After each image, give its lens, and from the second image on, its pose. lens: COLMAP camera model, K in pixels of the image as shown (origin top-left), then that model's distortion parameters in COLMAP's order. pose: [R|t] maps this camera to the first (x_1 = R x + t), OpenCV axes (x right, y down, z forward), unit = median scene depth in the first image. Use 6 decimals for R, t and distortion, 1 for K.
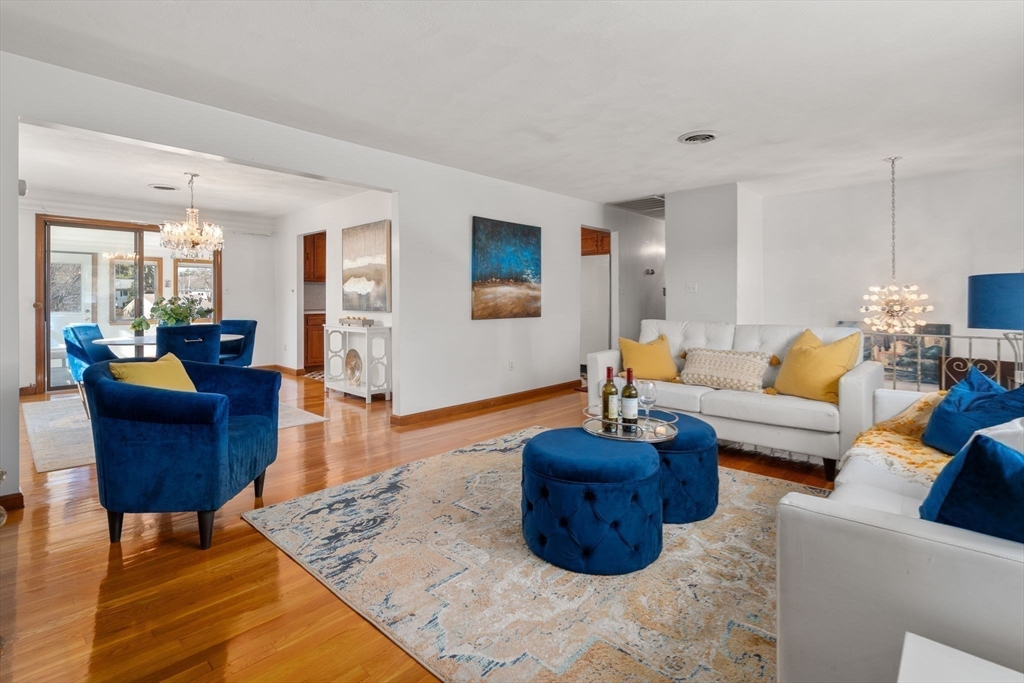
lens RADIAL K [[480.8, 0, 493.9], [0, 480.8, 299.9], [0, 0, 1]] dist [0.001228, 0.000751]
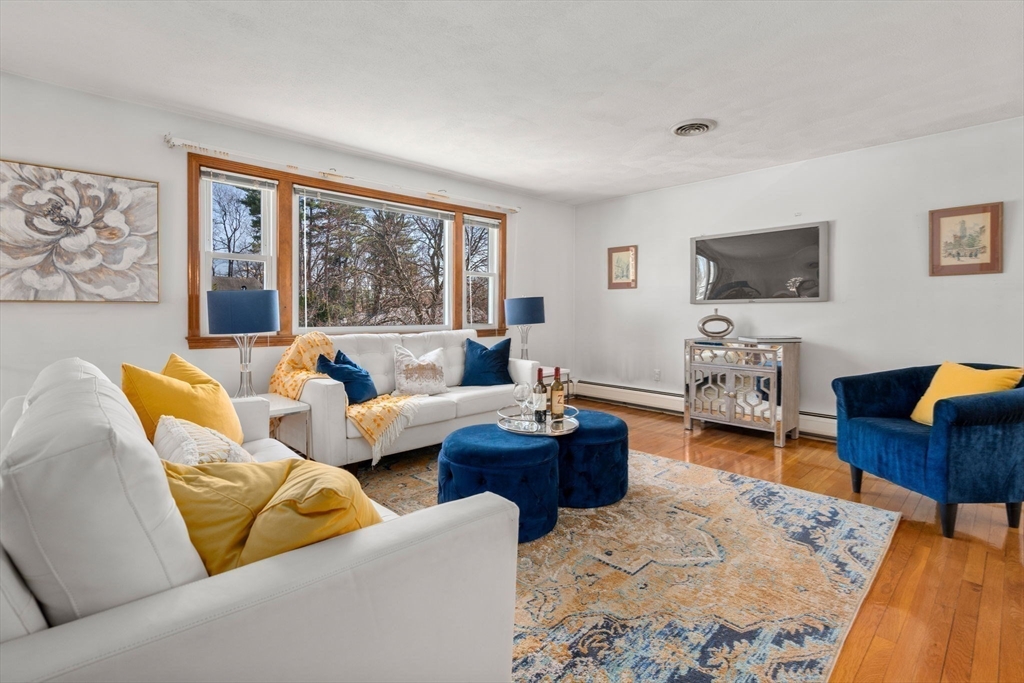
lens RADIAL K [[473.9, 0, 493.0], [0, 473.9, 314.7], [0, 0, 1]] dist [0.000525, 0.000229]
pose [[-0.998130, -0.004680, 0.060953, 0.160658], [-0.004308, 0.999971, 0.006232, 0.001877], [-0.060980, 0.005958, -0.998121, 1.074121]]
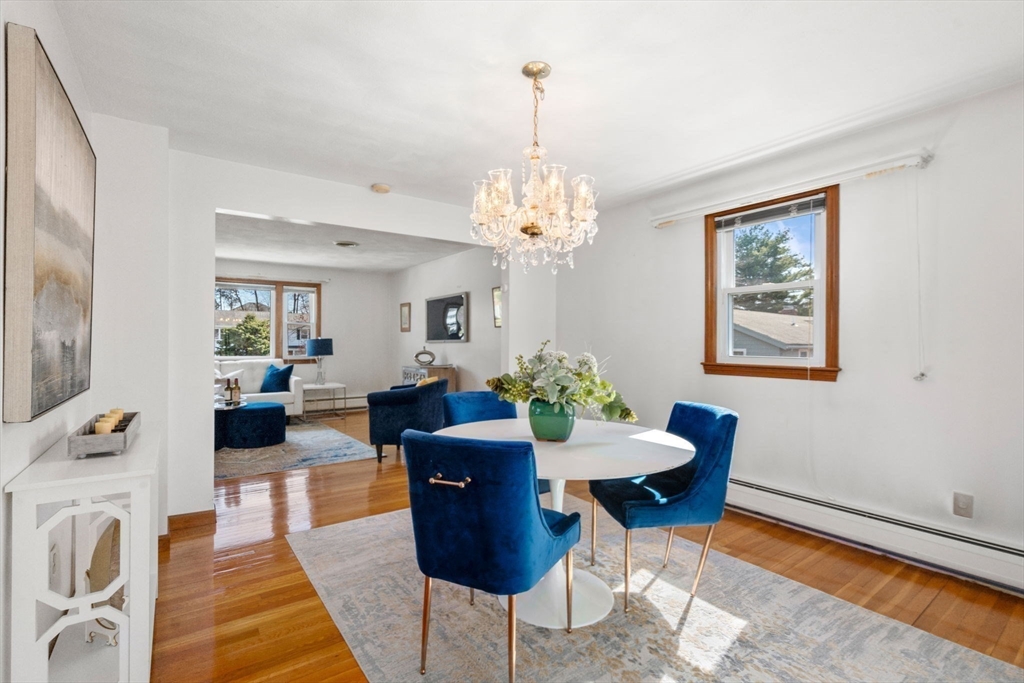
lens RADIAL K [[464.3, 0, 503.1], [0, 464.3, 342.4], [0, 0, 1]] dist [-0.001896, 0.000170]
pose [[-0.982921, -0.006000, 0.183928, -0.694553], [-0.006888, 0.999968, -0.004189, -0.013906], [-0.183897, -0.005385, -0.982931, 1.452153]]
